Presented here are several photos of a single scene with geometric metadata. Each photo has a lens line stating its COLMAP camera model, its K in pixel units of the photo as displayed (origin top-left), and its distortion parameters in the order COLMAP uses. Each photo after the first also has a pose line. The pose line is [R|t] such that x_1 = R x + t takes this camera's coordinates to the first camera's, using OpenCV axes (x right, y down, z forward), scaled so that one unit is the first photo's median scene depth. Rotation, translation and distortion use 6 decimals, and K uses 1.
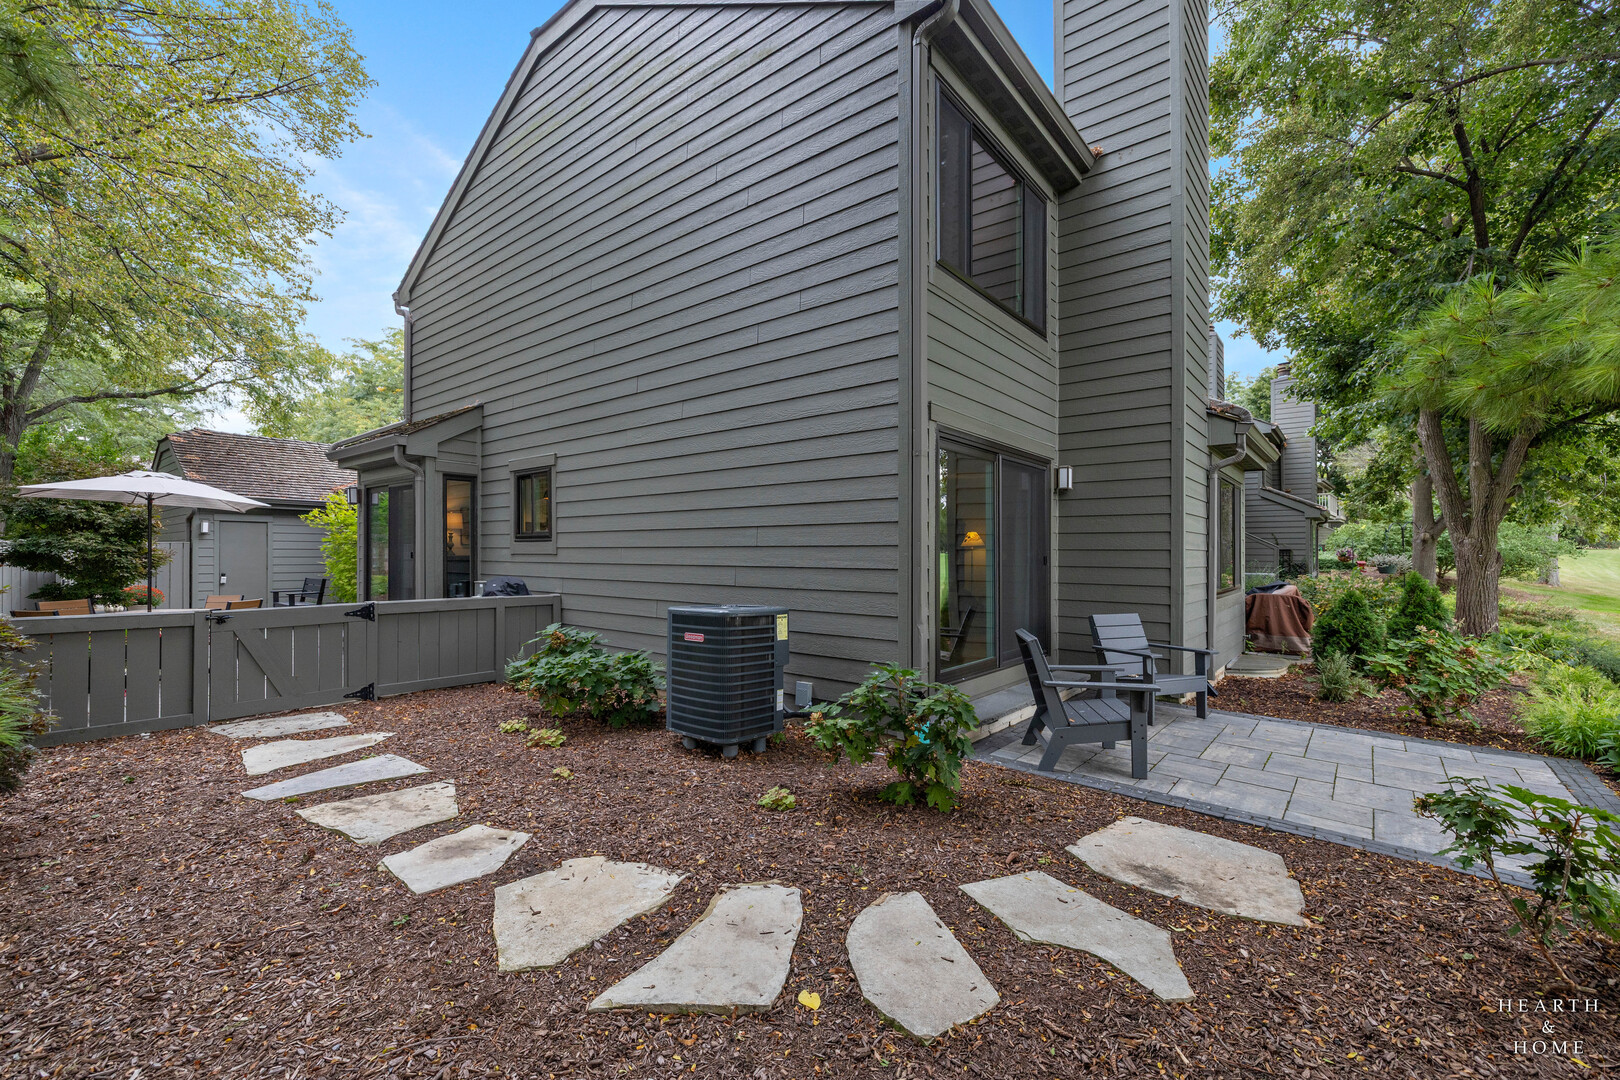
lens RADIAL K [[683.6, 0, 818.1], [0, 683.6, 546.1], [0, 0, 1]] dist [-0.003855, -0.000094]
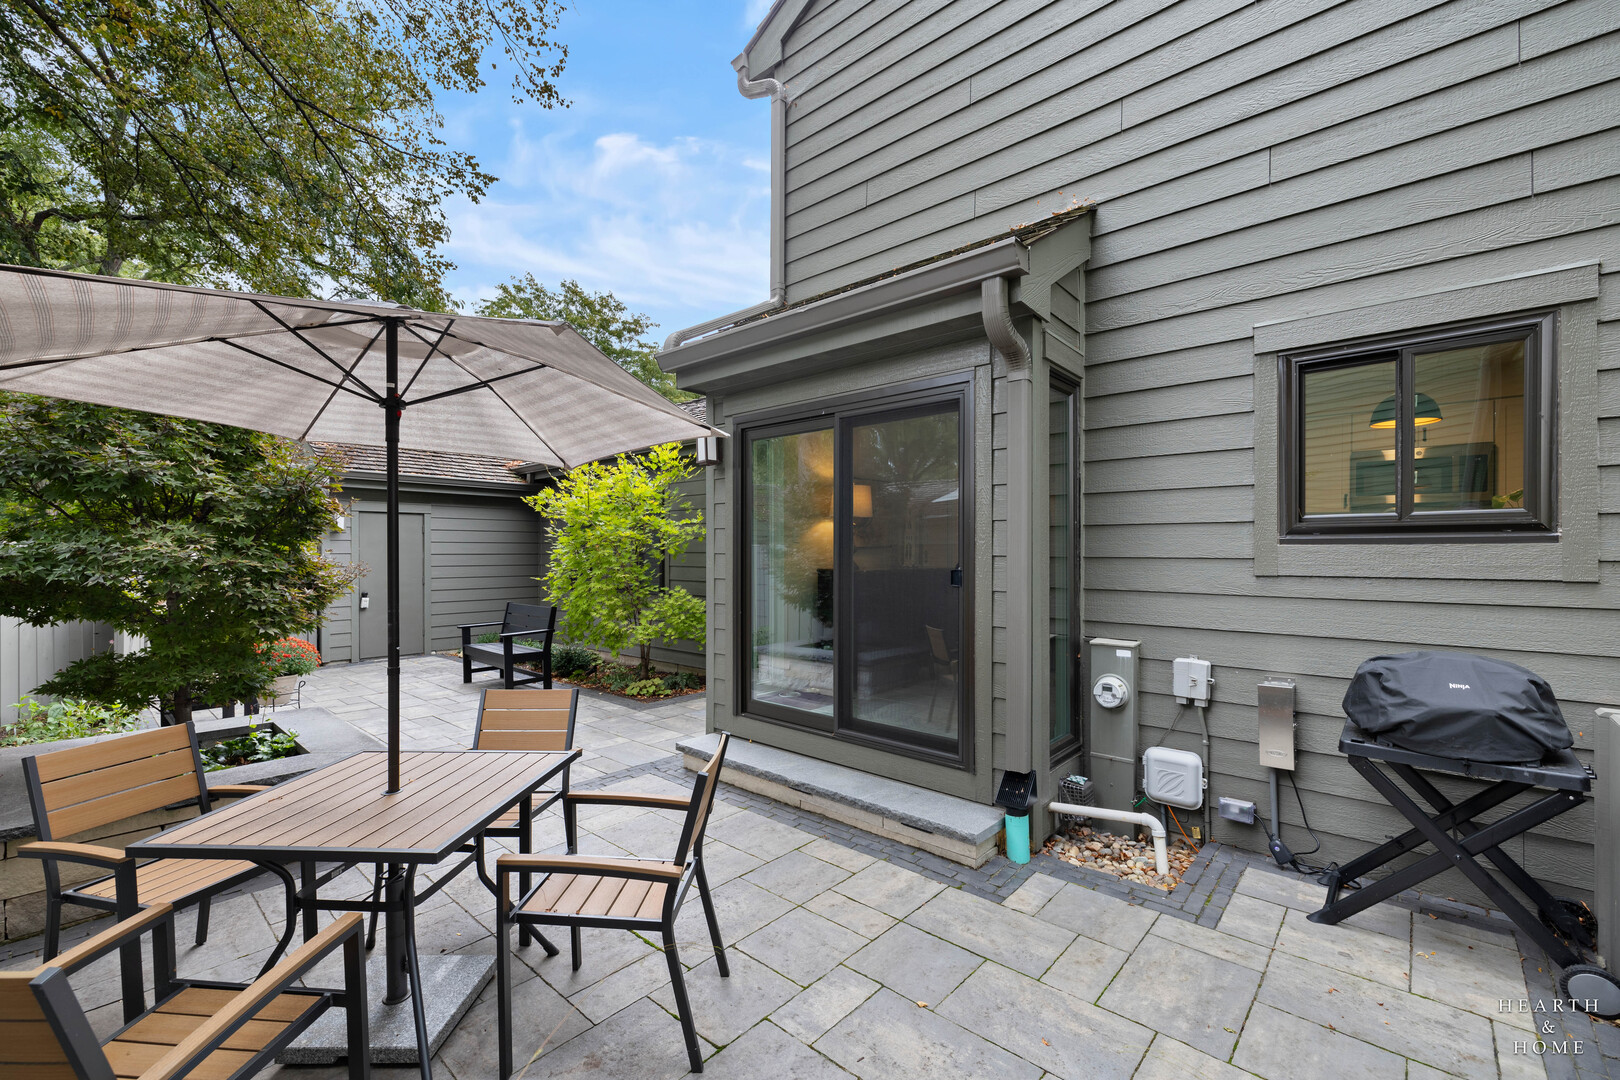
lens RADIAL K [[683.6, 0, 813.2], [0, 683.6, 545.2], [0, 0, 1]] dist [-0.003855, -0.000094]
pose [[0.998520, -0.004752, -0.054185, -0.689505], [0.004877, 0.999986, 0.002162, -0.007315], [0.054174, -0.002424, 0.998529, 0.629758]]
